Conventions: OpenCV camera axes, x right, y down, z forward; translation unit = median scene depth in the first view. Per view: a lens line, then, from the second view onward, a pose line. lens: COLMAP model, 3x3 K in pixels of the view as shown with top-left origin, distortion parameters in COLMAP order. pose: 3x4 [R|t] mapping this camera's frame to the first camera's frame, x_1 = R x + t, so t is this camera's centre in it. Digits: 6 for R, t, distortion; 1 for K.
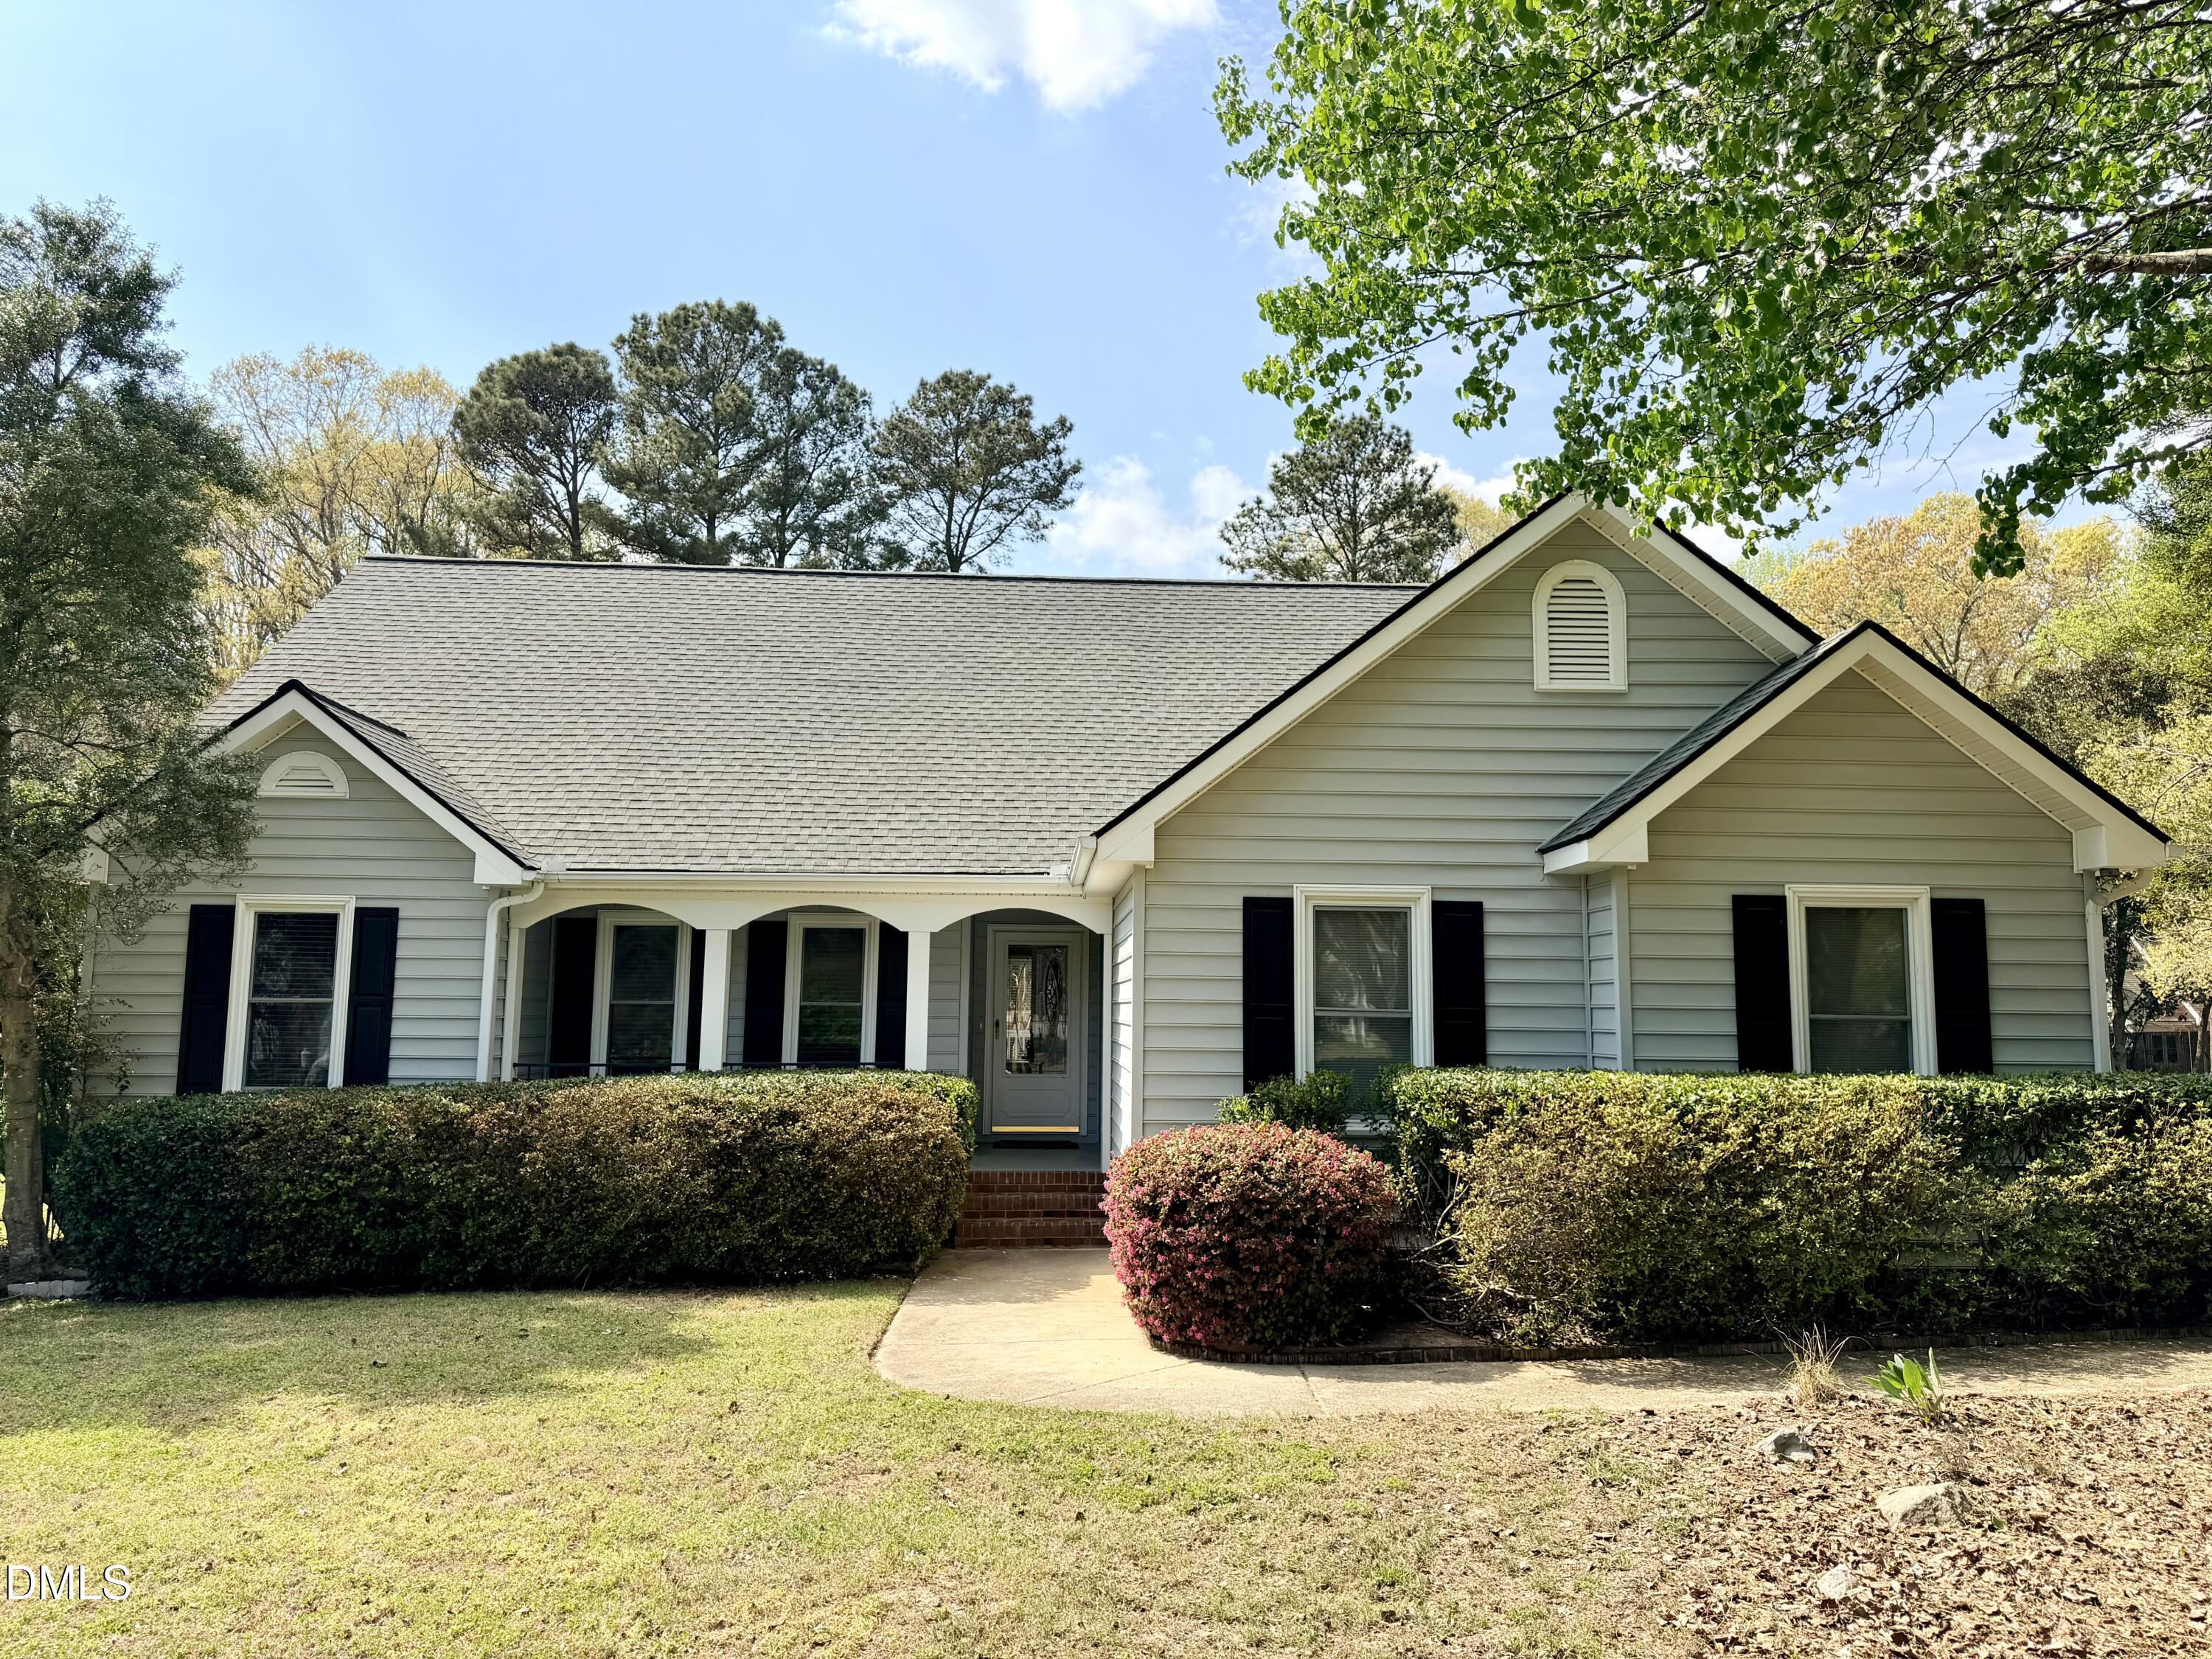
lens RADIAL K [[1514.6, 0, 1106.0], [0, 1514.6, 829.5], [0, 0, 1]] dist [0.095306, -0.144922]
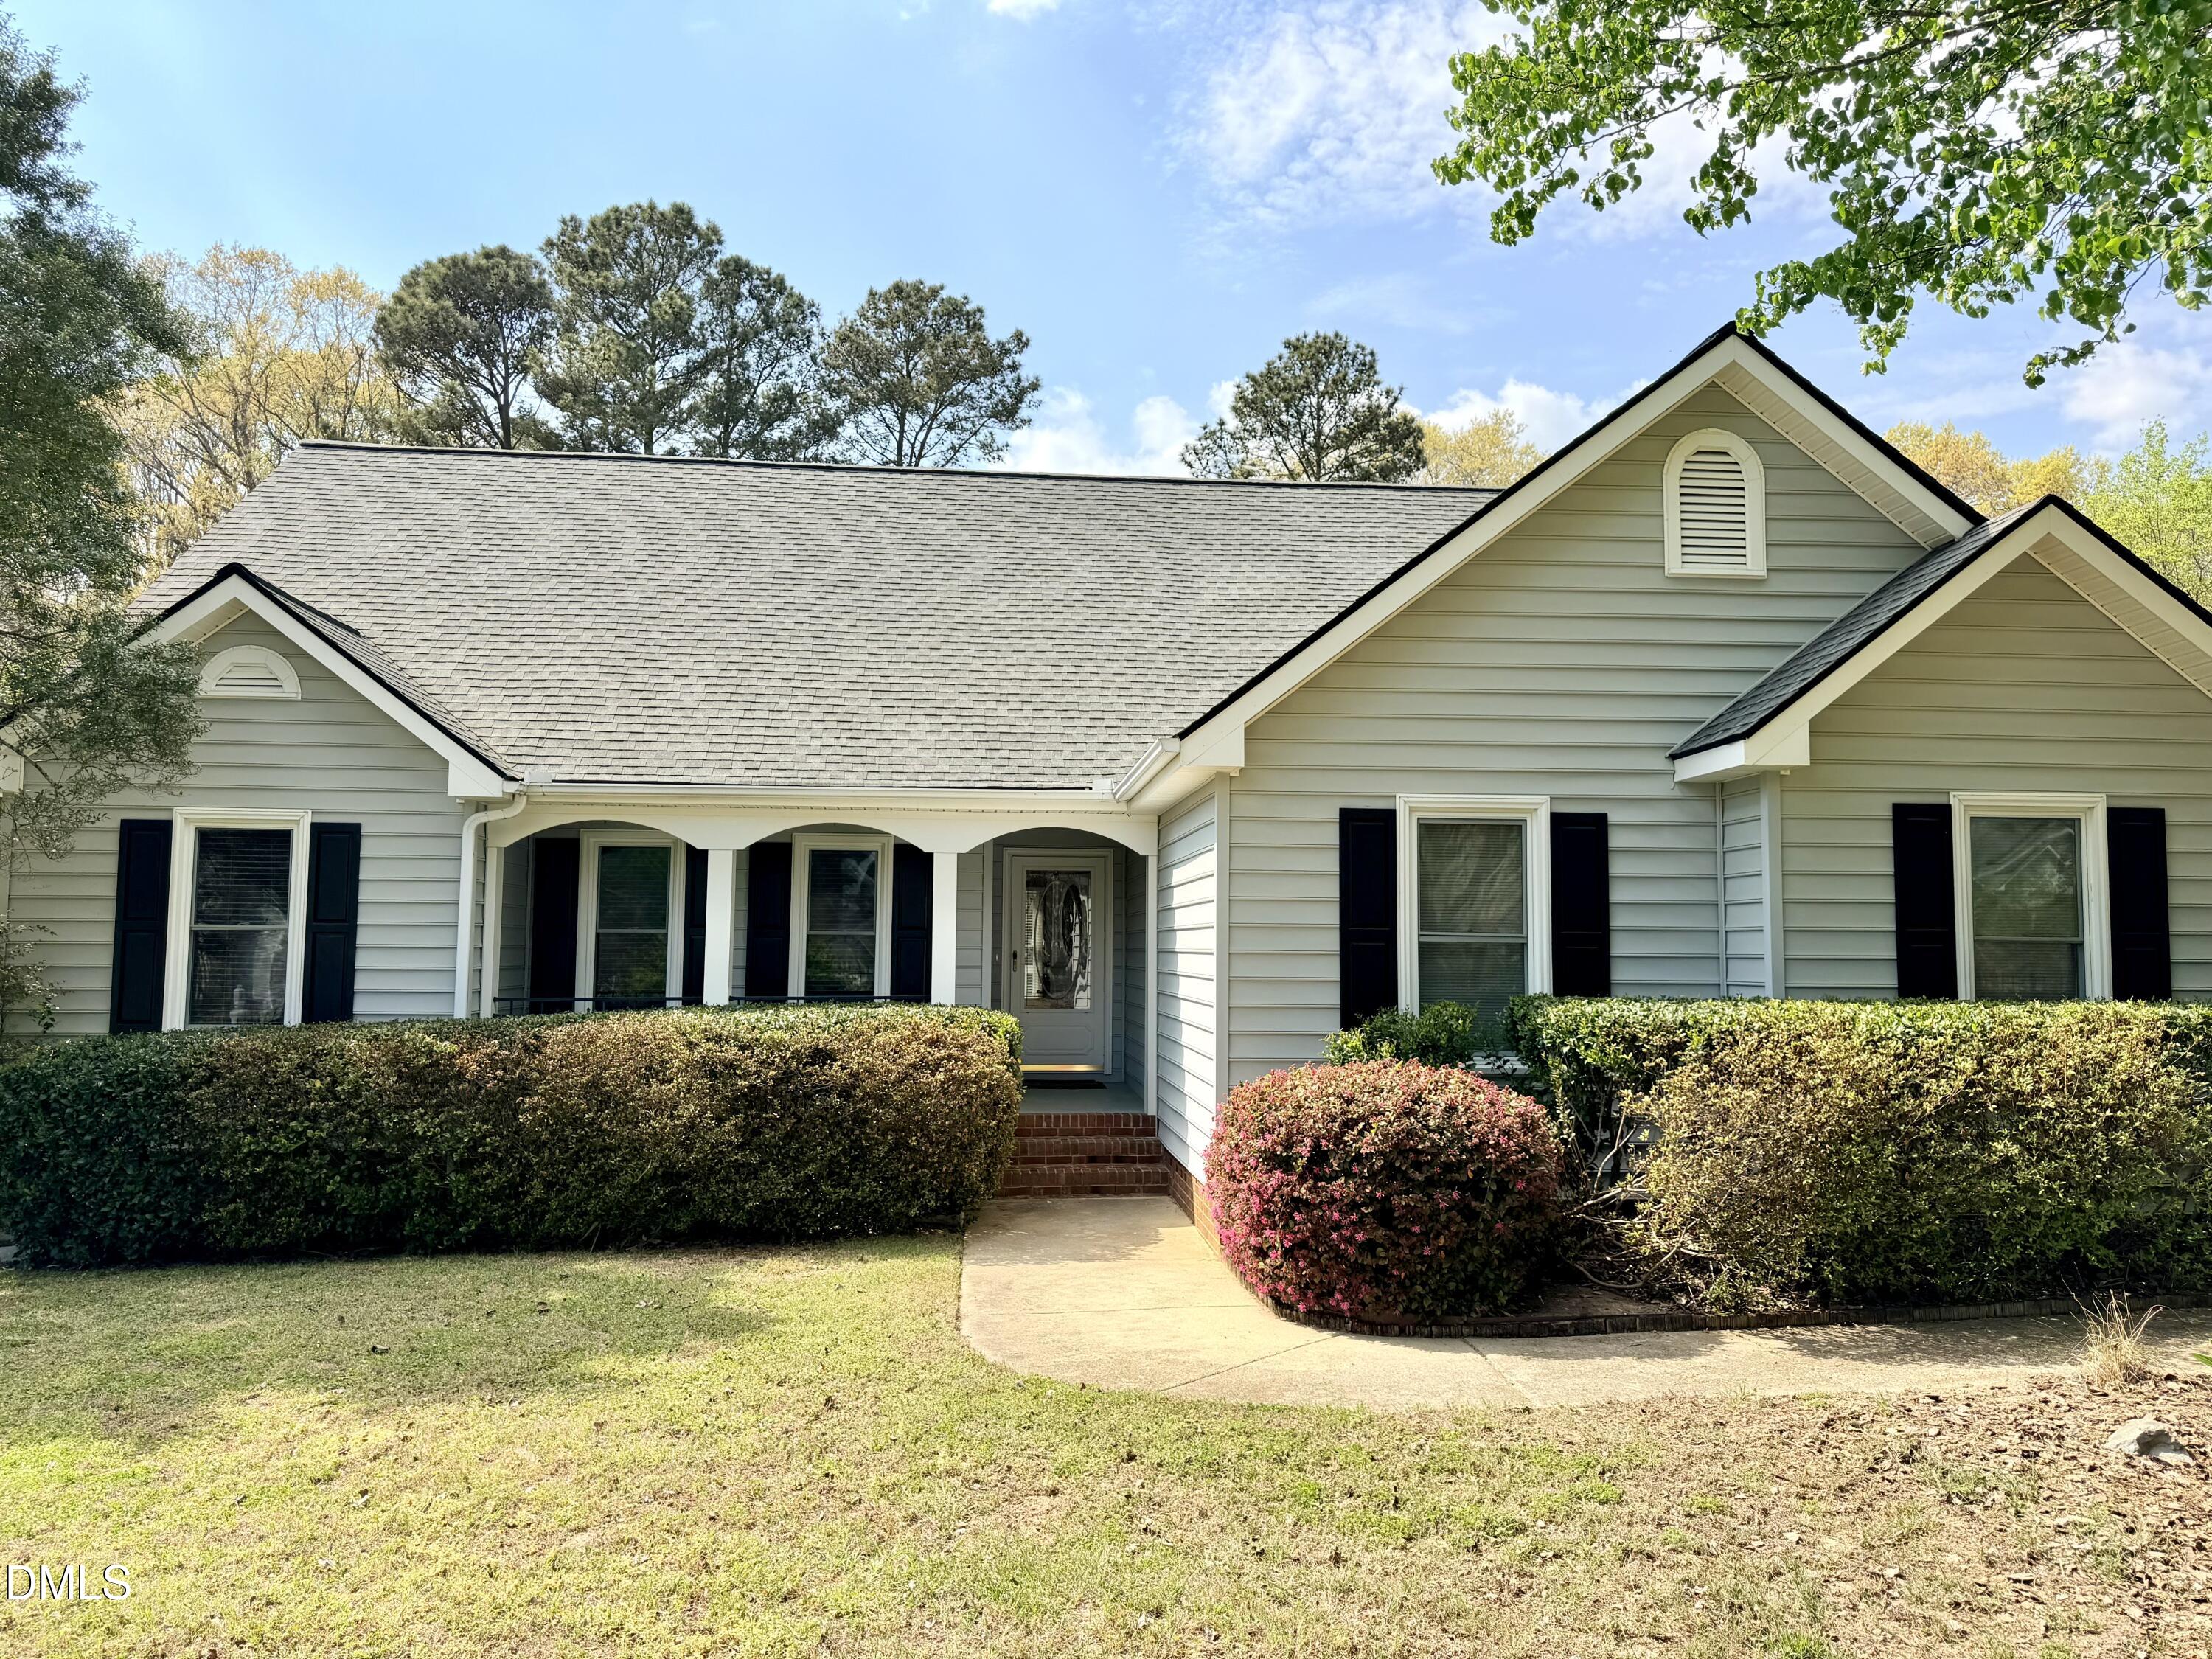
lens RADIAL K [[1518.4, 0, 1101.3], [0, 1518.4, 831.5], [0, 0, 1]] dist [0.088571, -0.131480]
pose [[0.999166, 0.000571, 0.040820, -0.076569], [-0.002265, 0.999137, 0.041480, 0.019524], [-0.040761, -0.041538, 0.998305, 0.105254]]
